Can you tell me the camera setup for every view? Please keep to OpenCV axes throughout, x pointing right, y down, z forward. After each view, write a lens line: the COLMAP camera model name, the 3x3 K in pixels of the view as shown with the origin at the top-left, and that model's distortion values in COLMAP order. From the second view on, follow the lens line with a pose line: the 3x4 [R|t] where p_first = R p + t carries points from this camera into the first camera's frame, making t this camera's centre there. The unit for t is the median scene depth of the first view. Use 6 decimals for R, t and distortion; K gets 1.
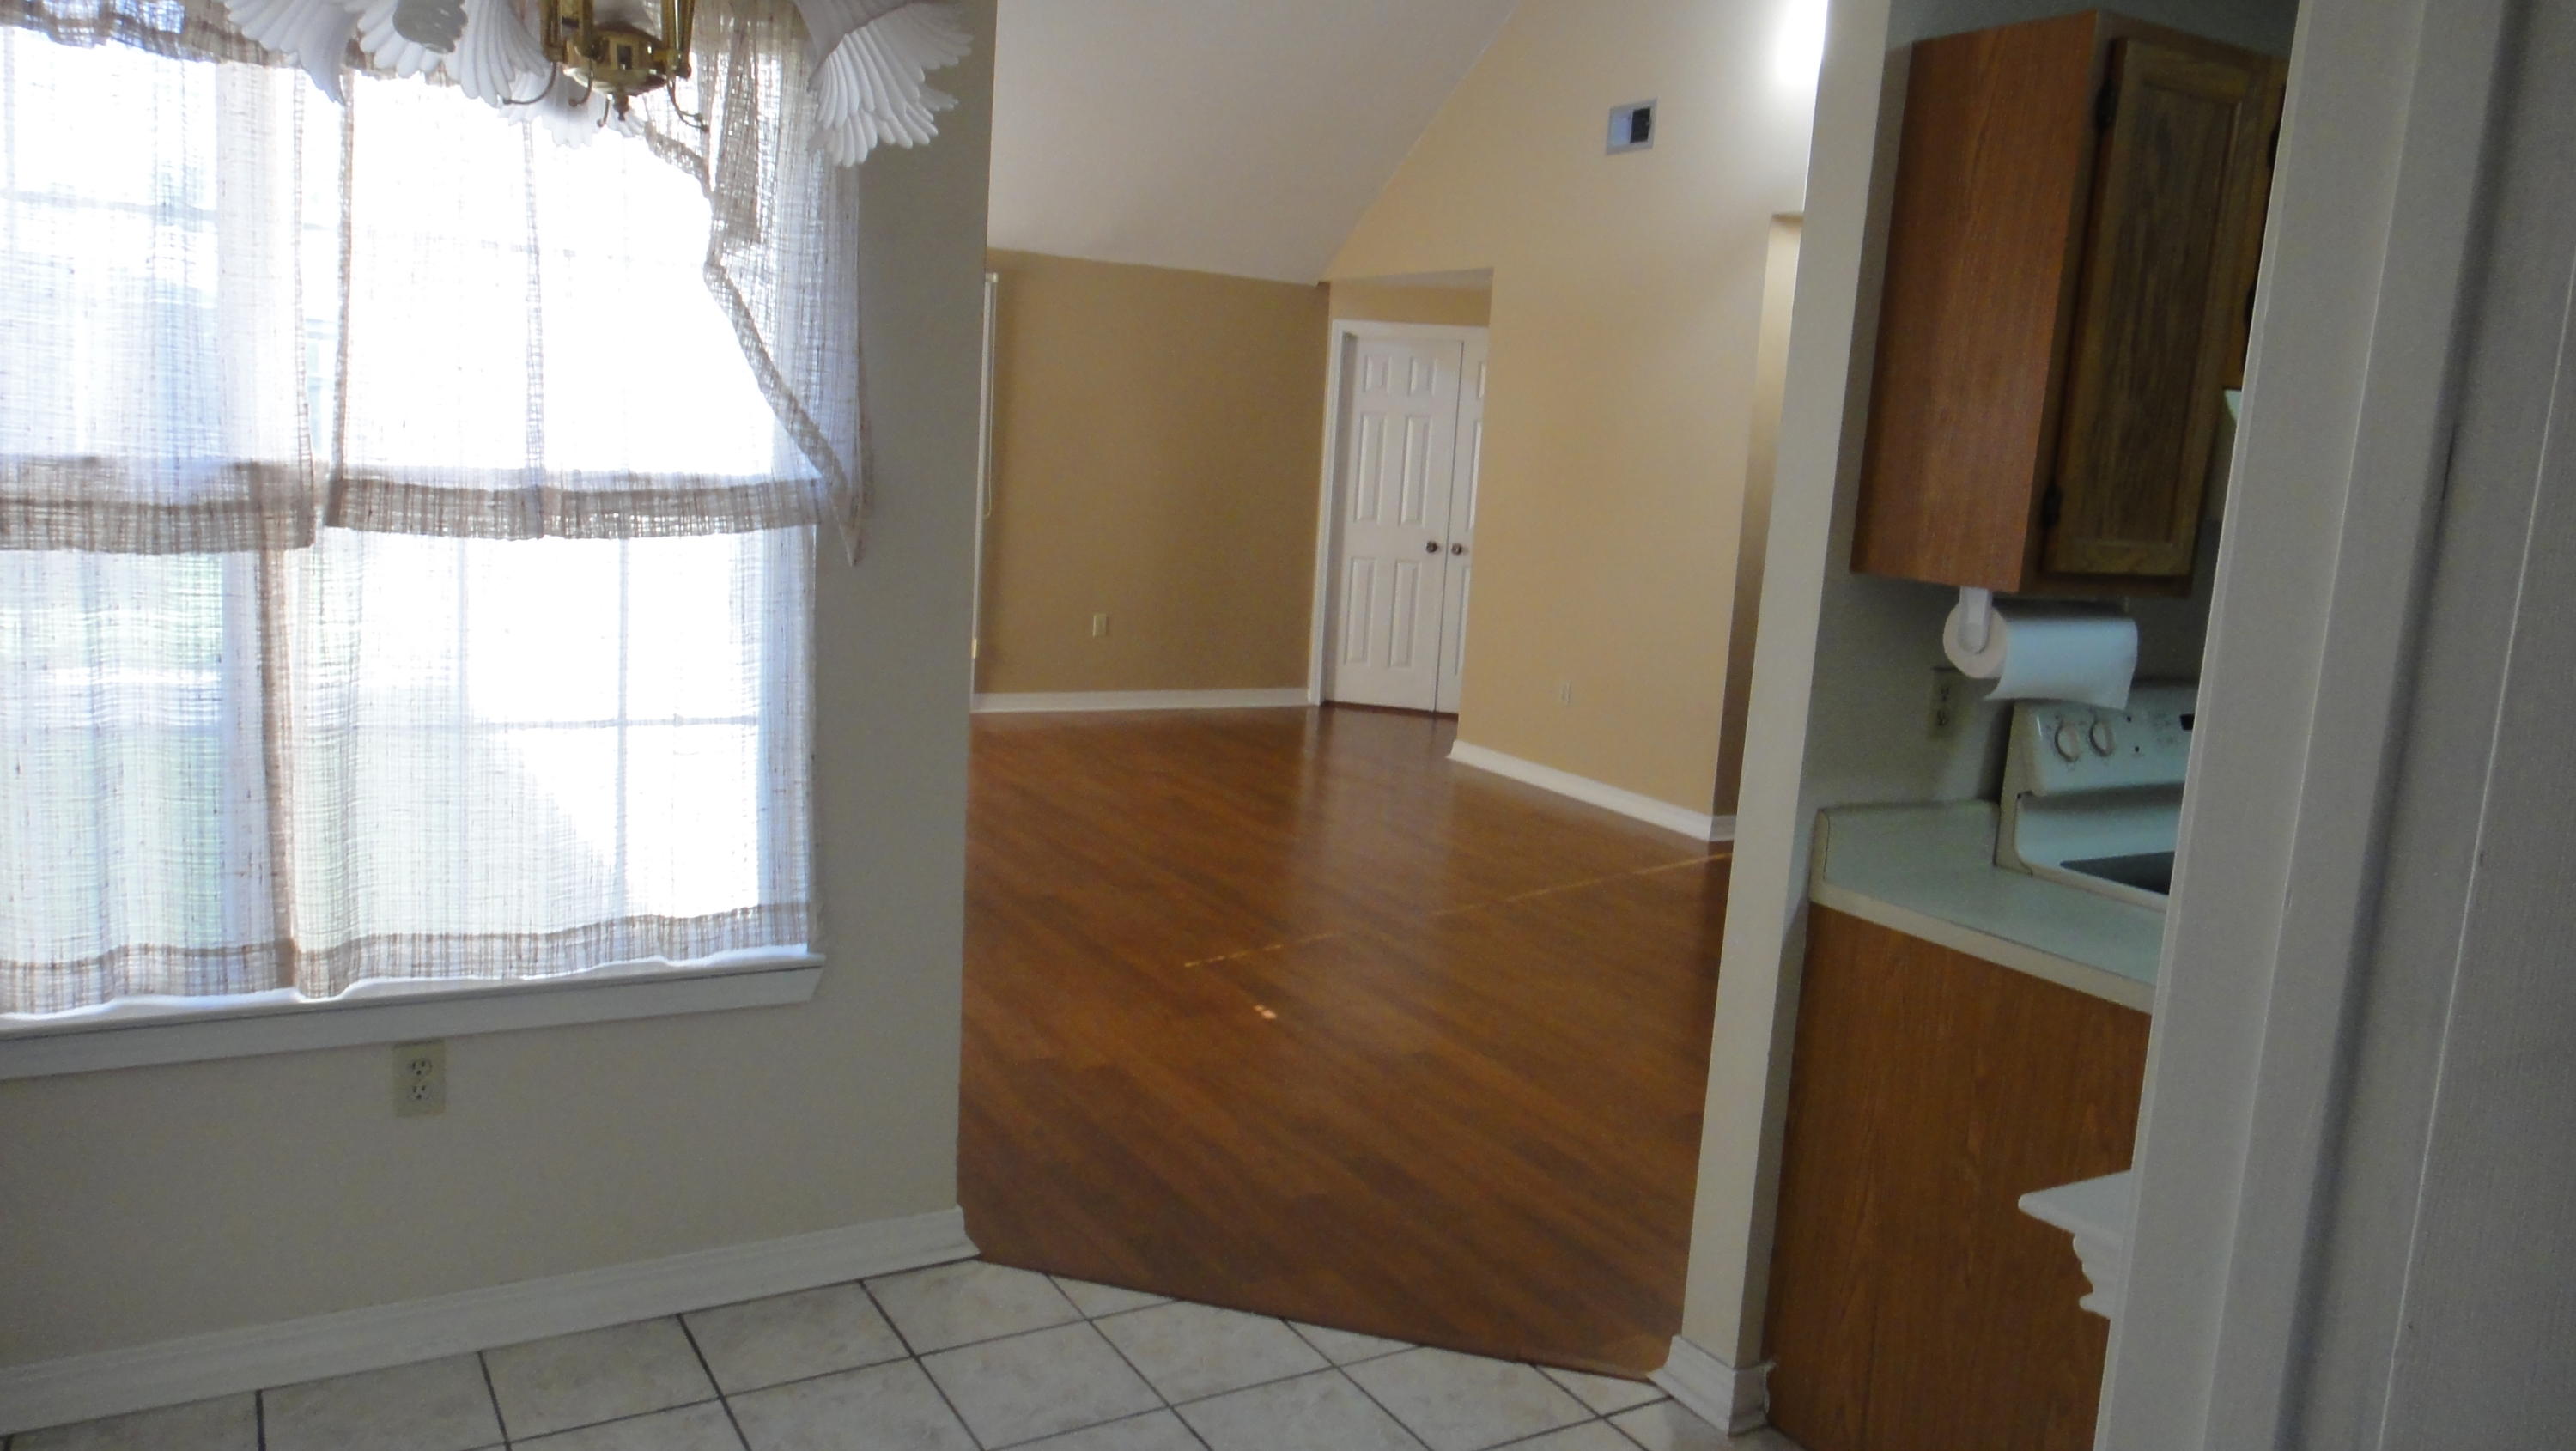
lens RADIAL K [[1830.6, 0, 1285.7], [0, 1830.6, 721.6], [0, 0, 1]] dist [0.005433, -0.000251]
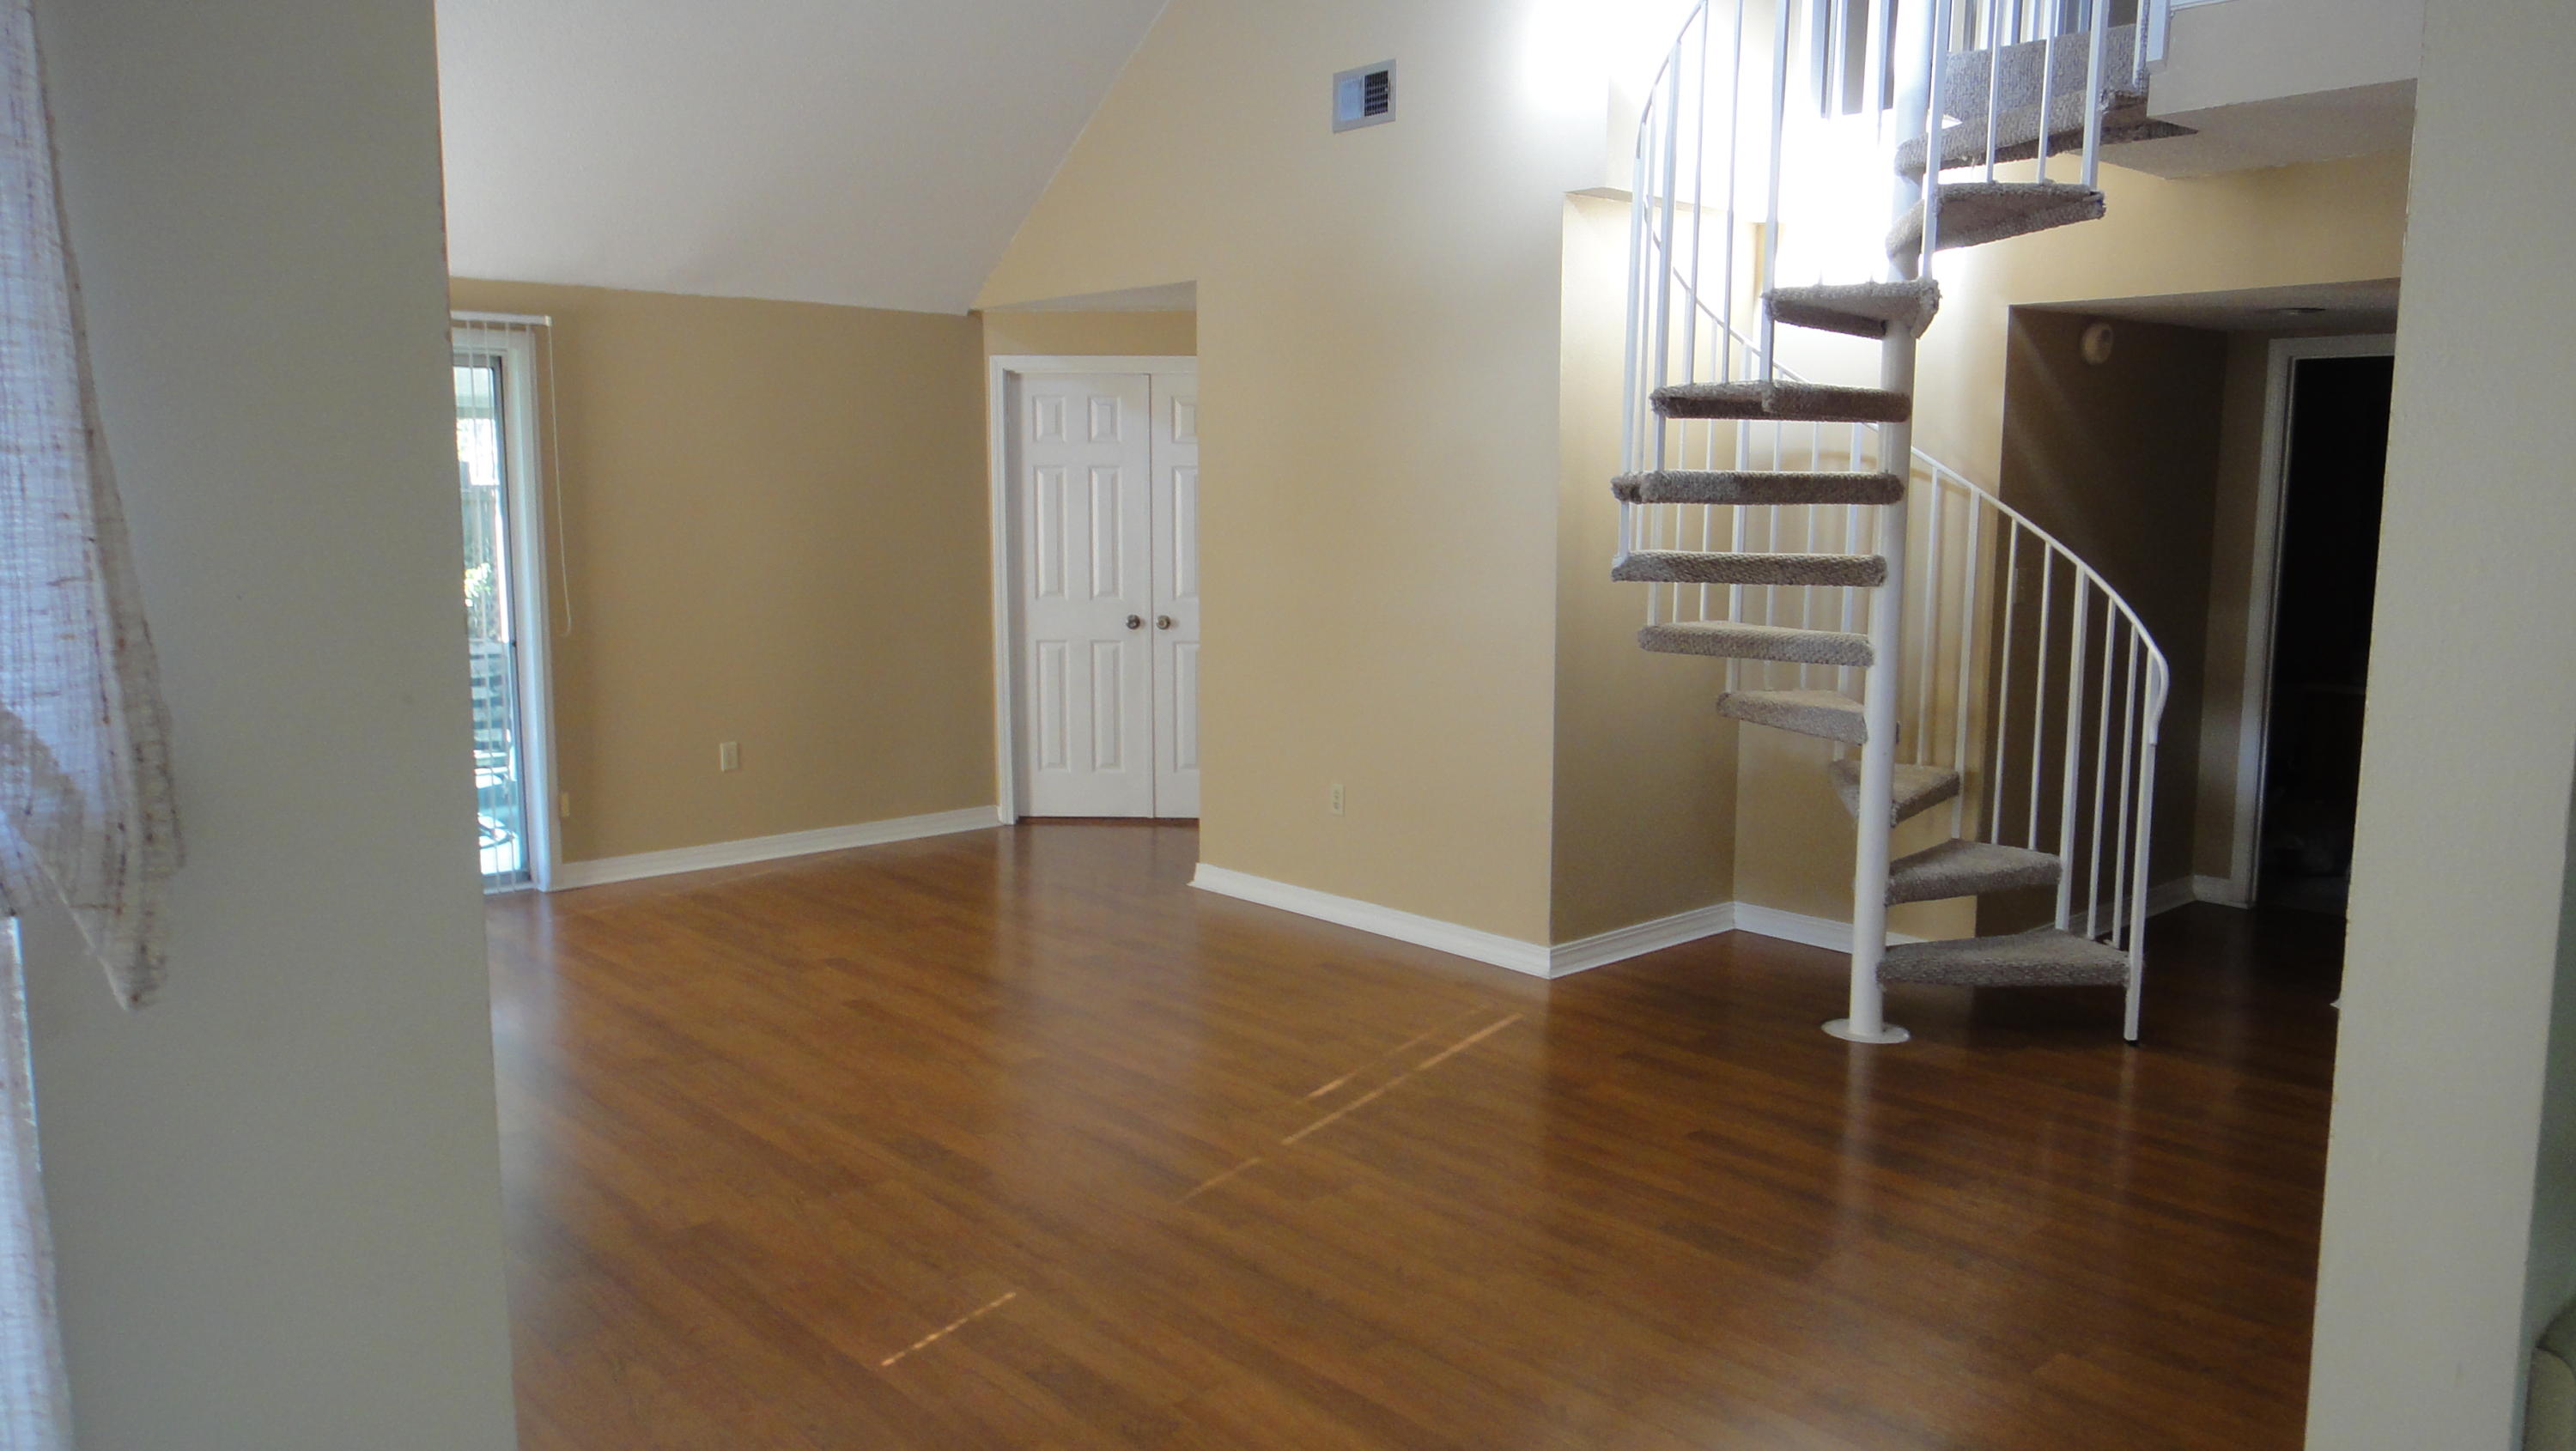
lens RADIAL K [[1830.6, 0, 1288.6], [0, 1830.6, 732.1], [0, 0, 1]] dist [0.005433, -0.000251]
pose [[0.975882, -0.087811, 0.199858, -0.022260], [0.090639, 0.995871, -0.005030, -0.035352], [-0.198591, 0.023023, 0.979812, 0.173641]]
